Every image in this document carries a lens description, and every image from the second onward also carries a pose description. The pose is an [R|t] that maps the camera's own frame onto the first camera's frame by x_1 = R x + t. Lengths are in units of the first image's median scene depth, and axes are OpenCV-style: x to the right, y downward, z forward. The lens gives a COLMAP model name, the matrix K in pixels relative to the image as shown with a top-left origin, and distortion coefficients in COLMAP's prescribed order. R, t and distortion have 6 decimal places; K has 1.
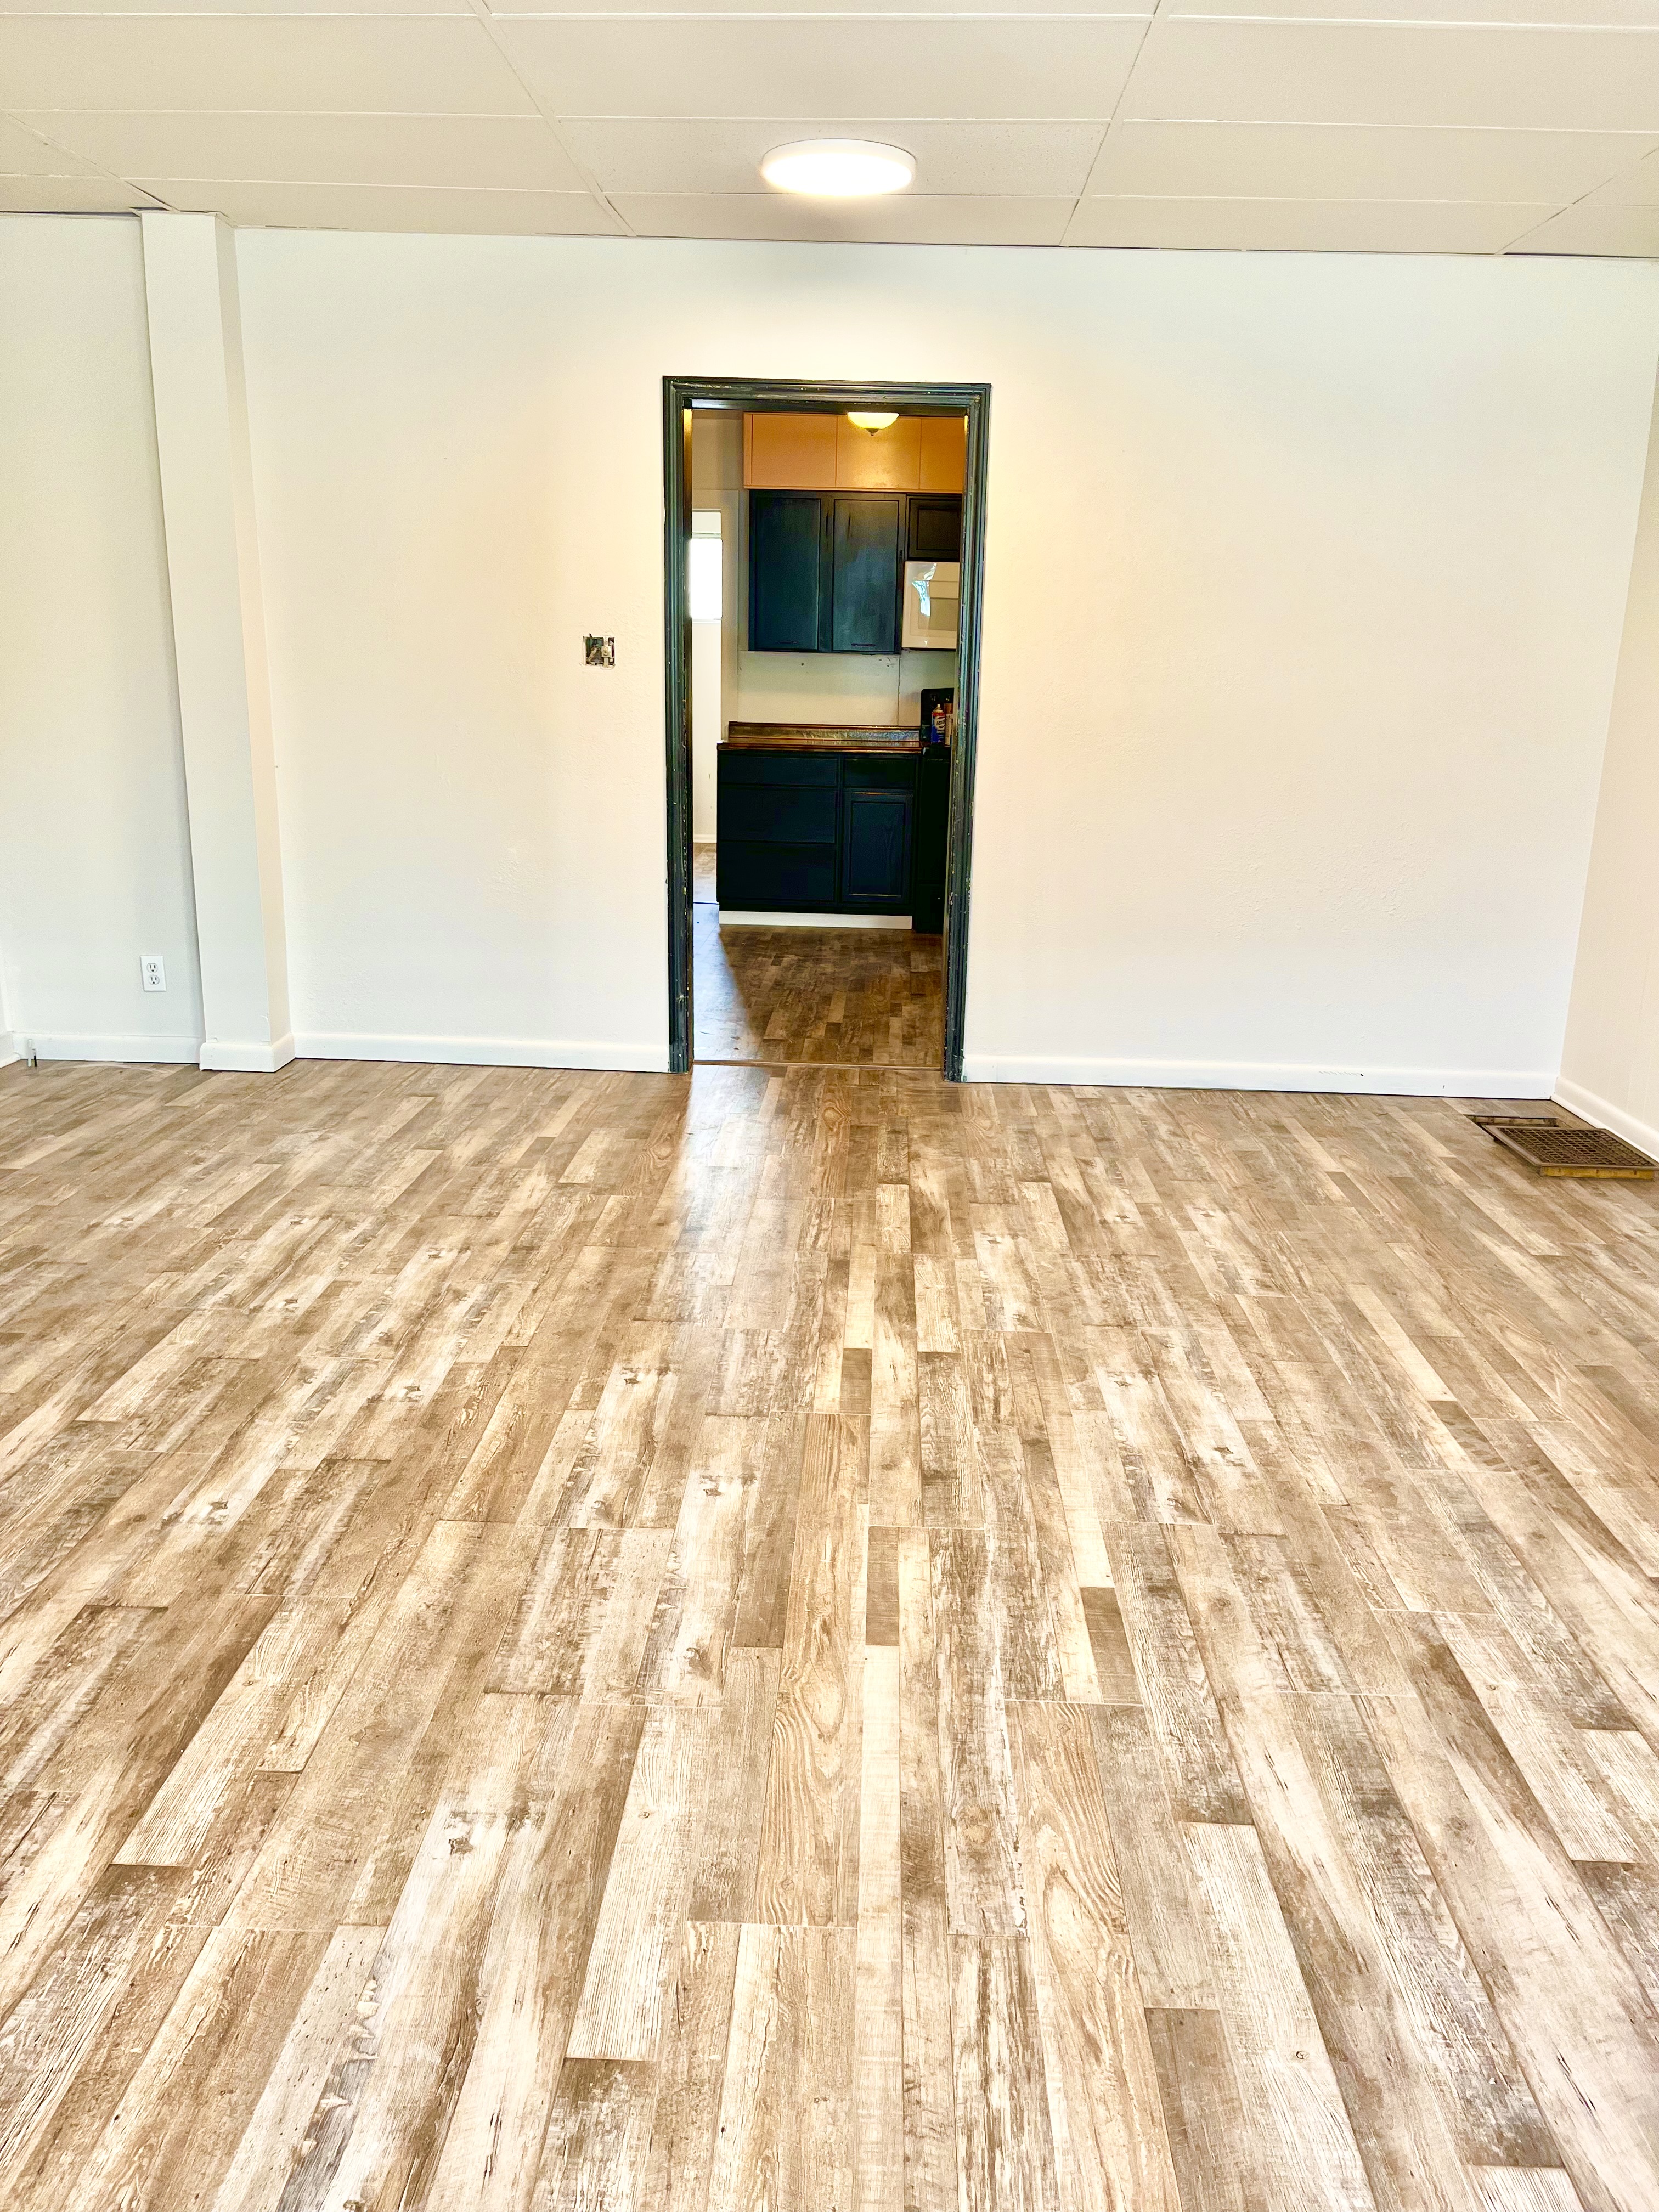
lens RADIAL K [[1696.1, 0, 832.3], [0, 1696.1, 1101.6], [0, 0, 1]] dist [0.061888, -0.072162]
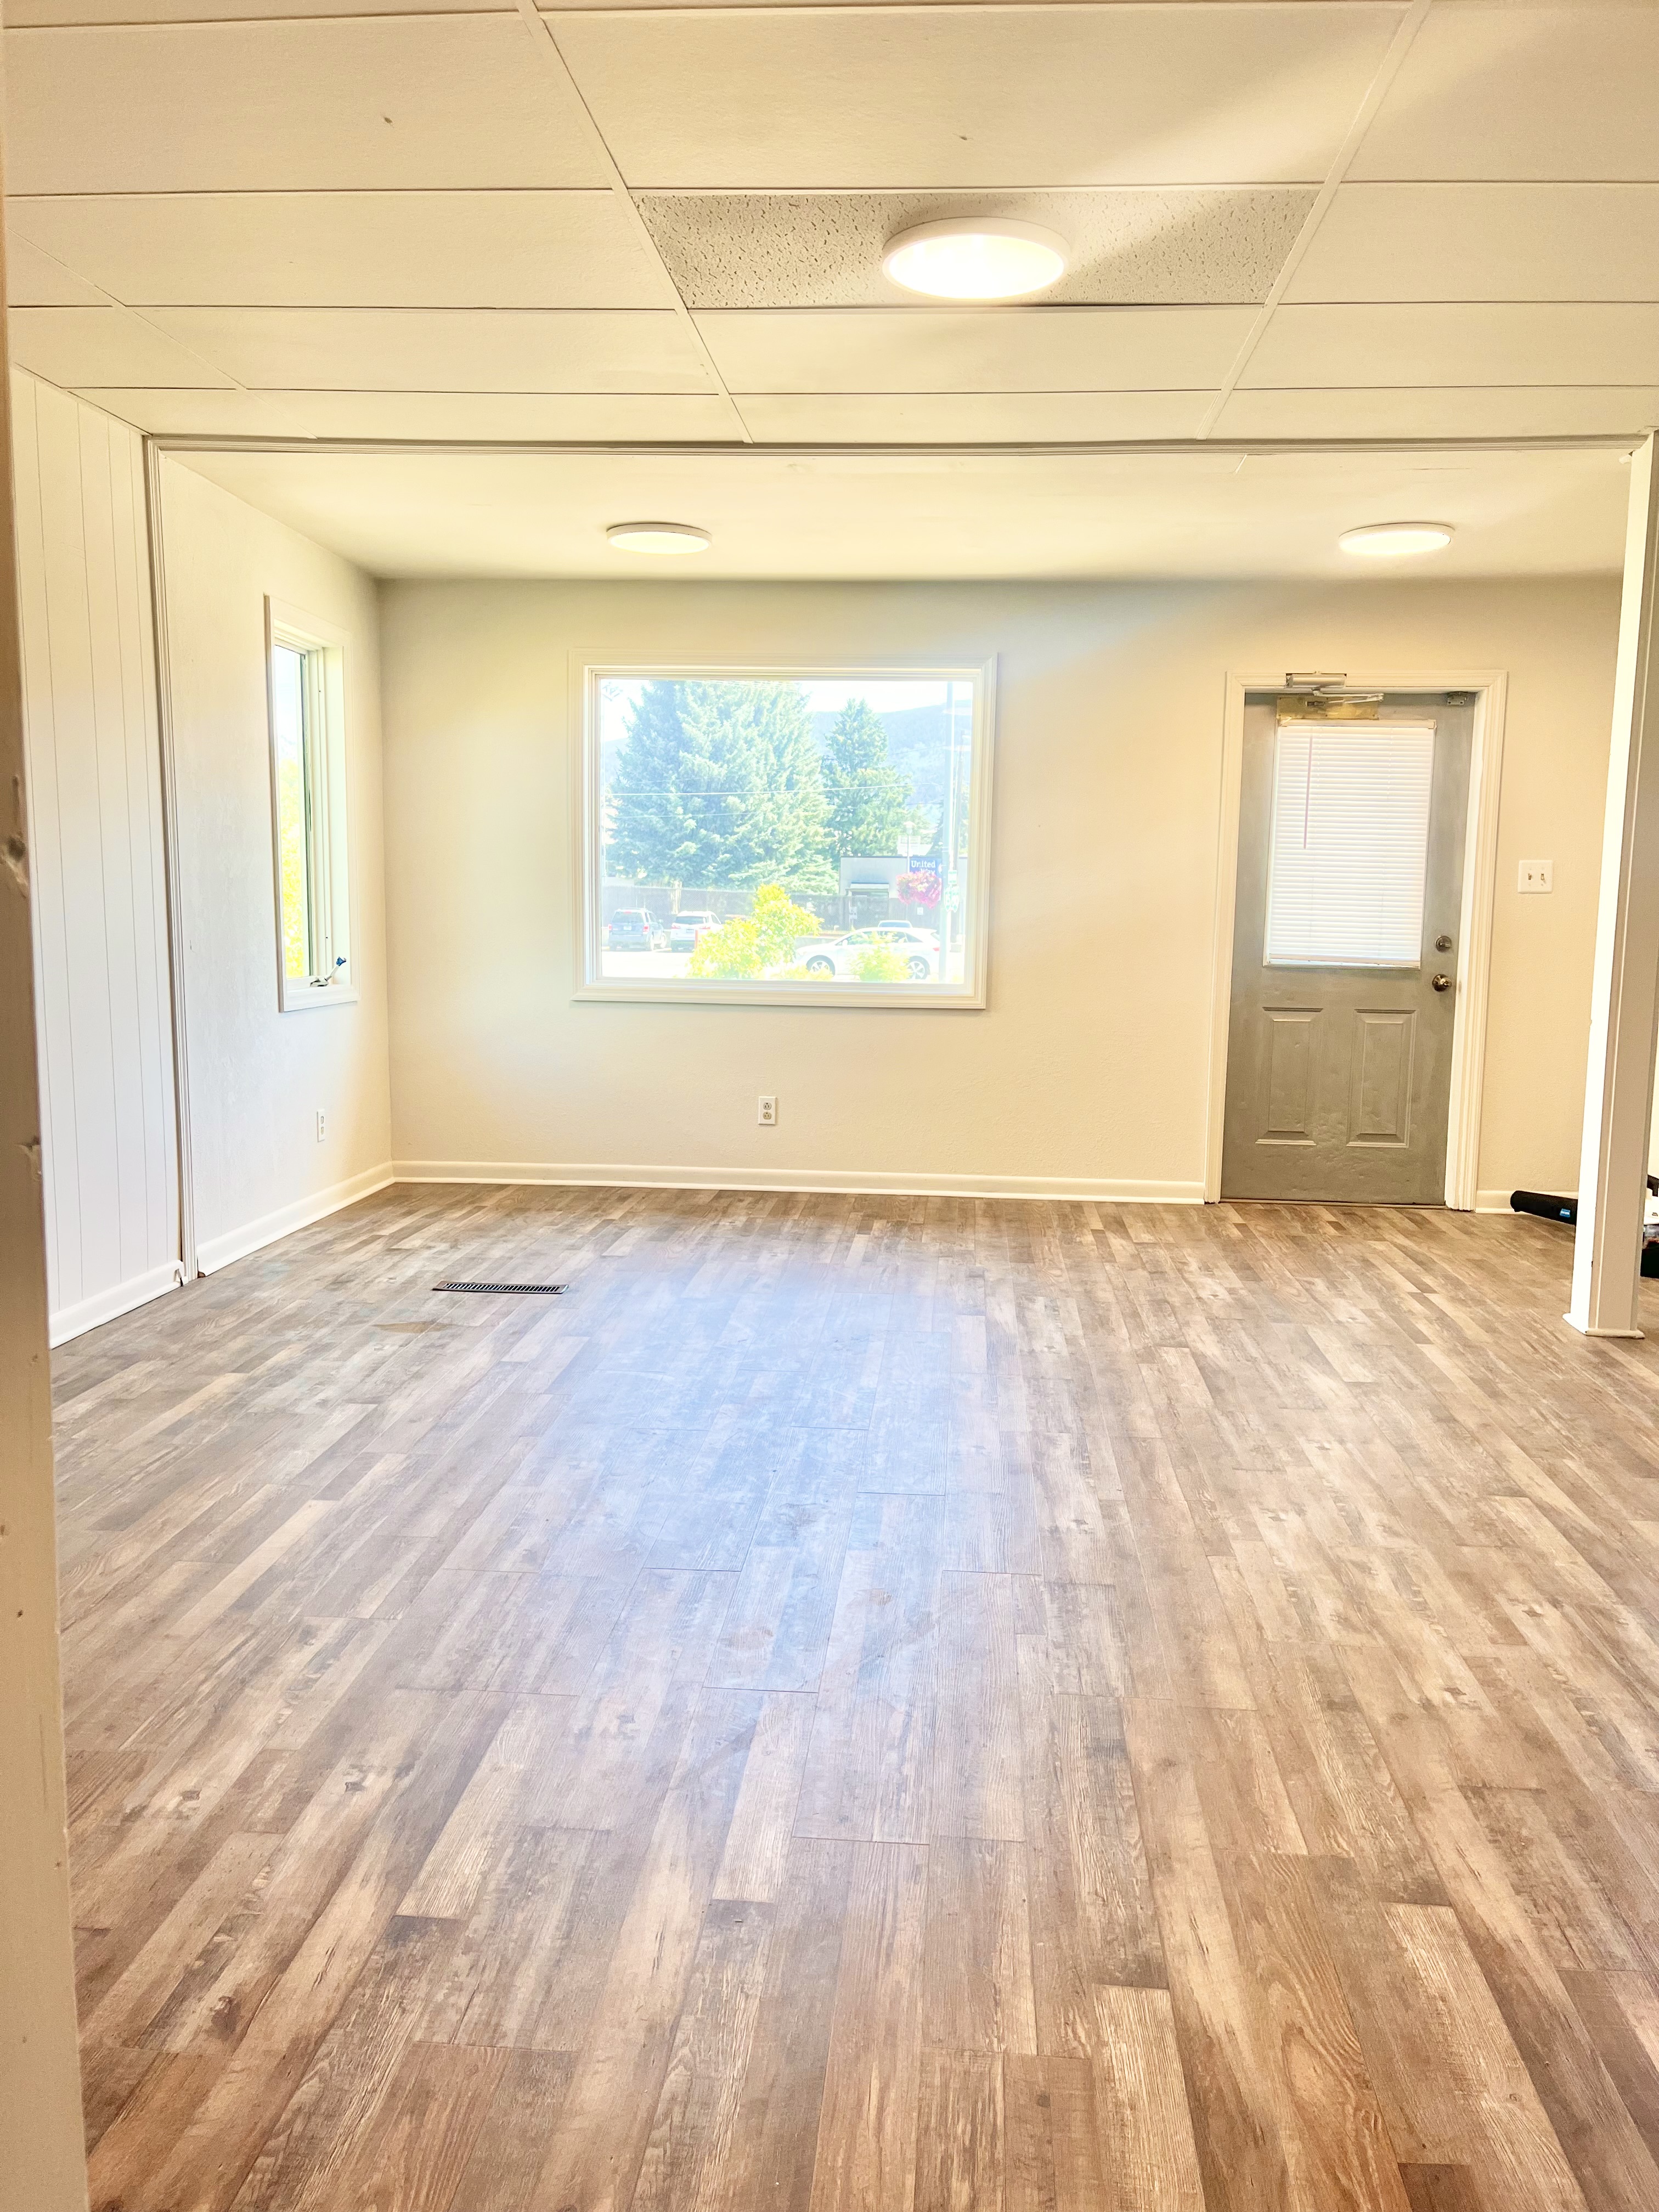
lens RADIAL K [[1696.1, 0, 848.3], [0, 1696.1, 1109.9], [0, 0, 1]] dist [0.061888, -0.072162]
pose [[-0.998583, -0.040754, 0.034215, -0.000220], [-0.025130, 0.927945, 0.371870, -0.441611], [-0.046905, 0.370483, -0.927654, 1.806184]]
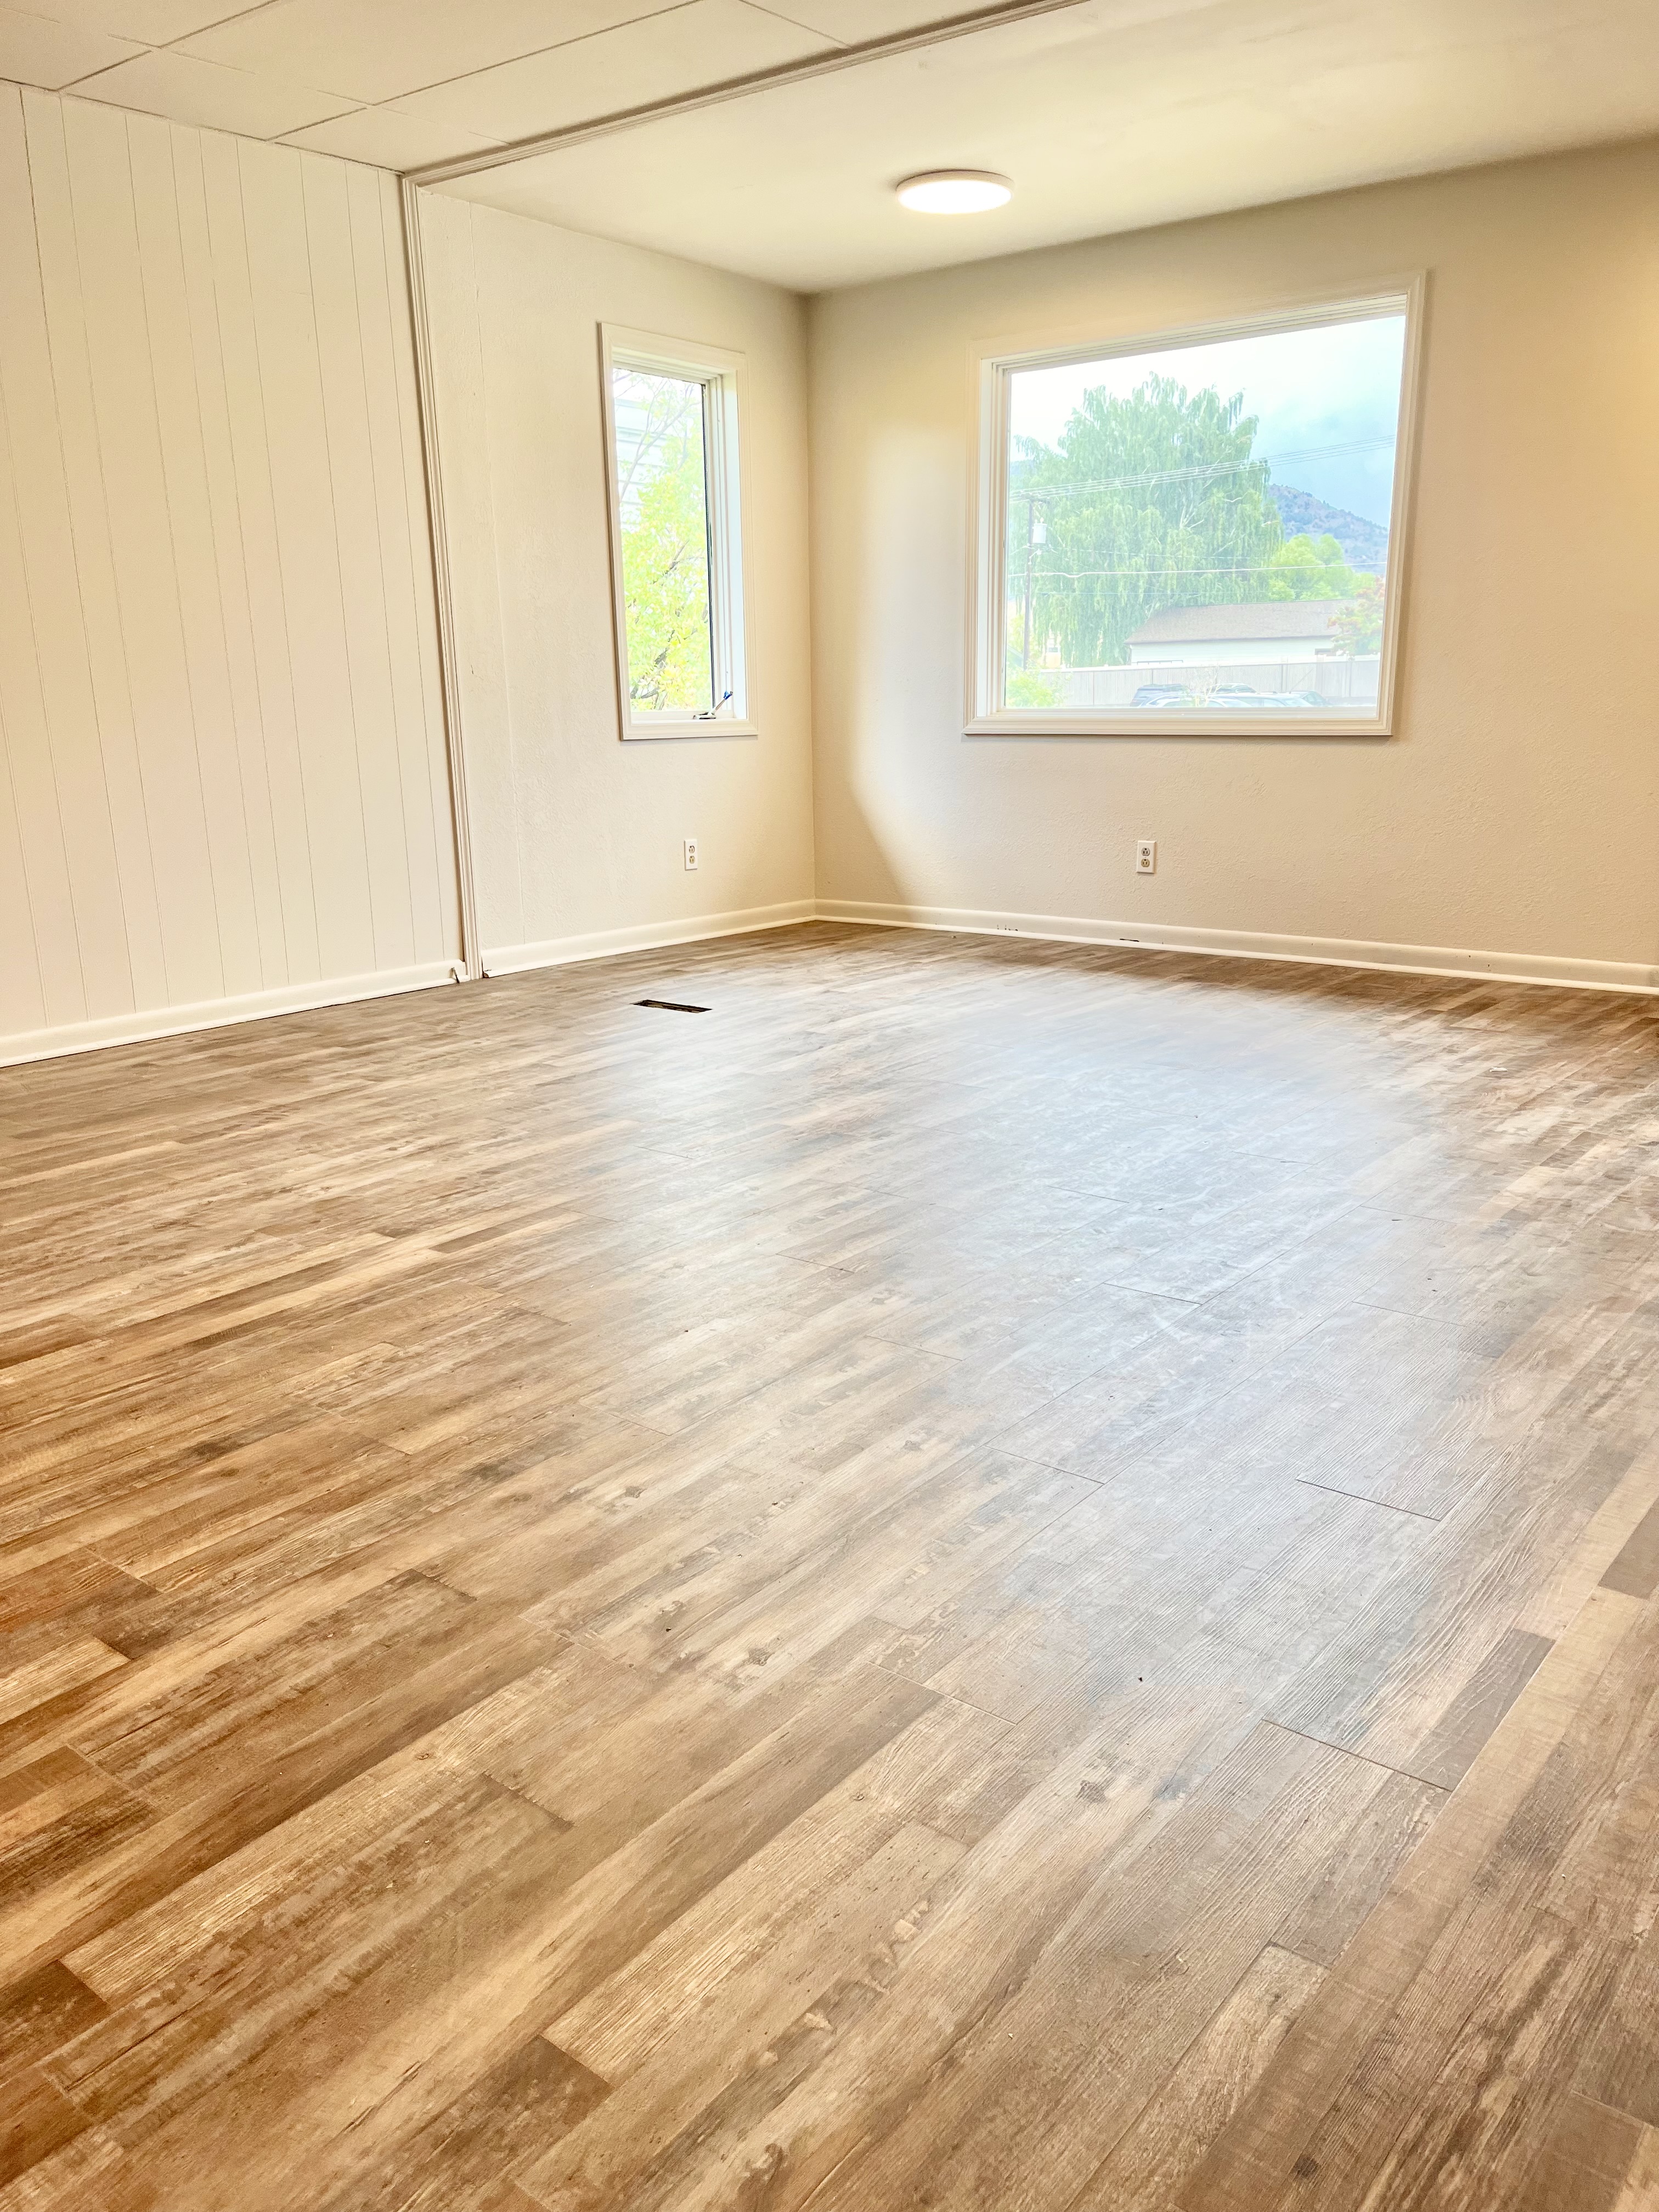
lens RADIAL K [[1696.1, 0, 841.1], [0, 1696.1, 1112.4], [0, 0, 1]] dist [0.061888, -0.072162]
pose [[-0.805404, -0.153064, 0.572622, -0.680921], [0.149406, 0.882461, 0.446028, -0.300237], [-0.573587, 0.444786, -0.687869, 1.482945]]
